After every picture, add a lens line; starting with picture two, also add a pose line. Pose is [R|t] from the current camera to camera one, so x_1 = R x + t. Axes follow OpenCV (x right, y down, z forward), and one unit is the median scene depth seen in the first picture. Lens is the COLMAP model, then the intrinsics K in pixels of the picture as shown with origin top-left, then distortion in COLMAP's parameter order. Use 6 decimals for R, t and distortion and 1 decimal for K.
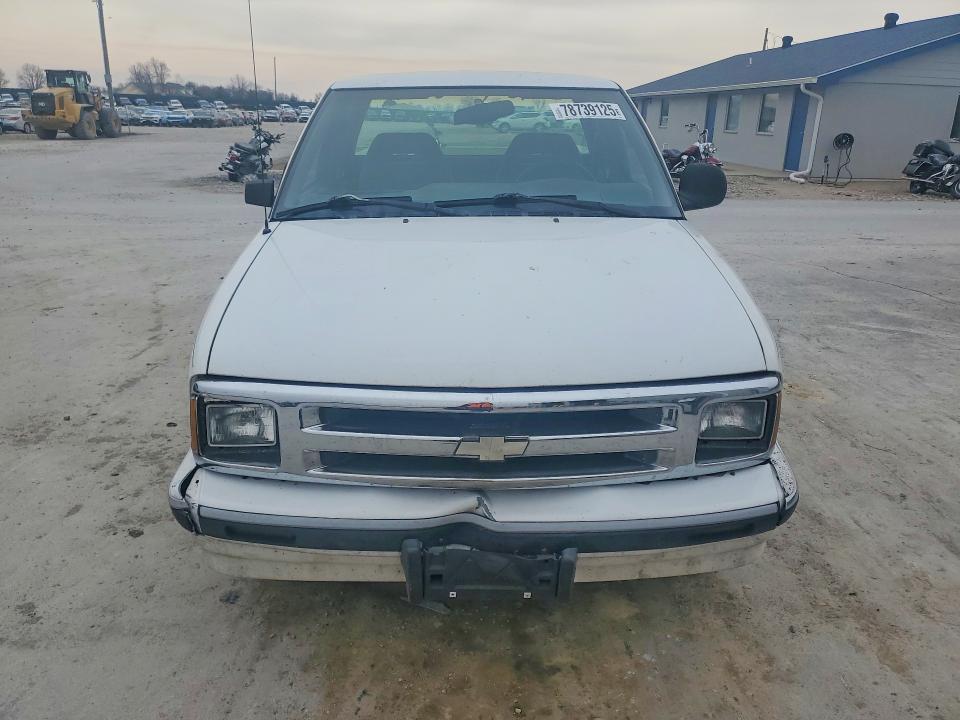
lens RADIAL K [[747.4, 0, 480.0], [0, 747.4, 360.0], [0, 0, 1]] dist [0.019814, -0.008270]
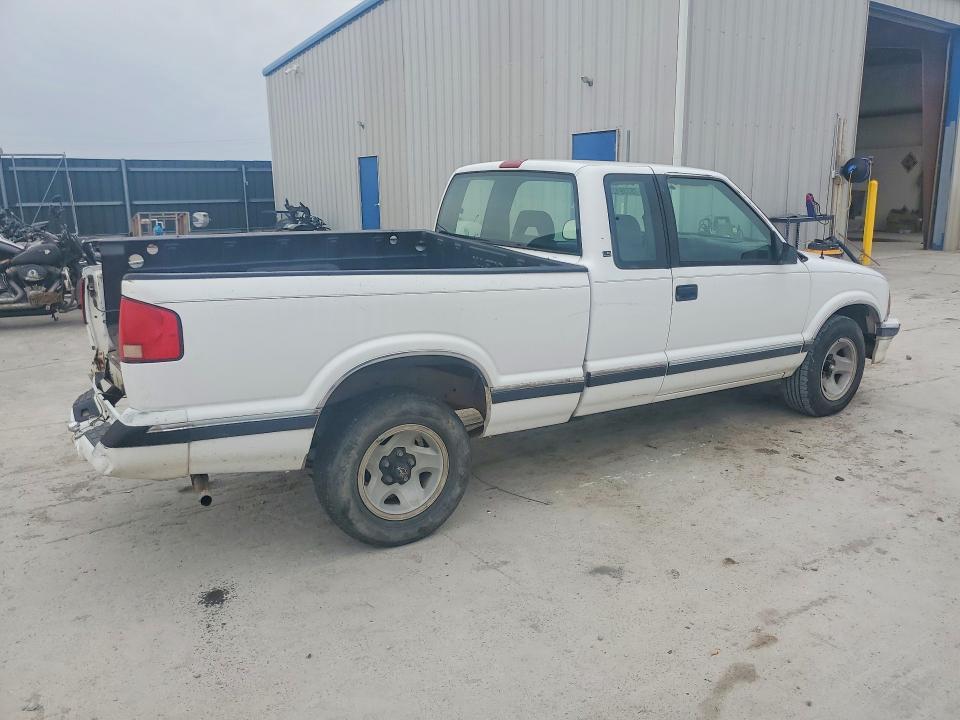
lens RADIAL K [[747.4, 0, 480.0], [0, 747.4, 360.0], [0, 0, 1]] dist [0.019814, -0.008270]
pose [[-0.525423, -0.208414, 0.824921, -0.933773], [0.261178, 0.883220, 0.389497, -0.581300], [-0.809764, 0.420102, -0.409631, 1.681125]]
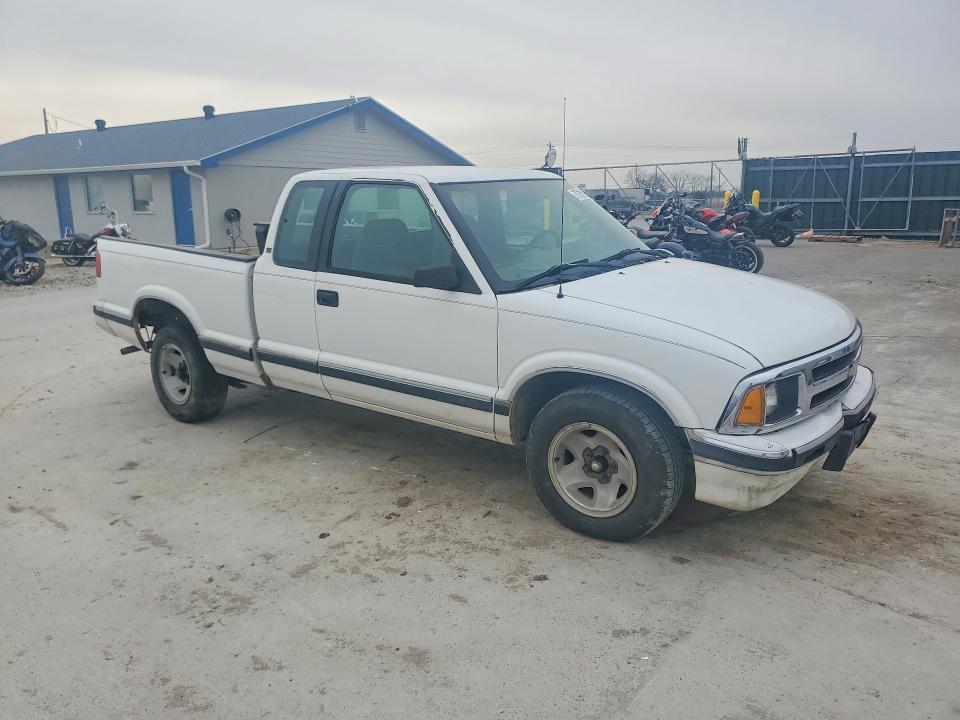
lens RADIAL K [[747.4, 0, 480.0], [0, 747.4, 360.0], [0, 0, 1]] dist [0.019814, -0.008270]
pose [[0.630946, -0.199970, 0.749612, -0.881138], [0.271813, 0.961947, 0.027829, -0.088592], [-0.726653, 0.186196, 0.661292, 0.200584]]
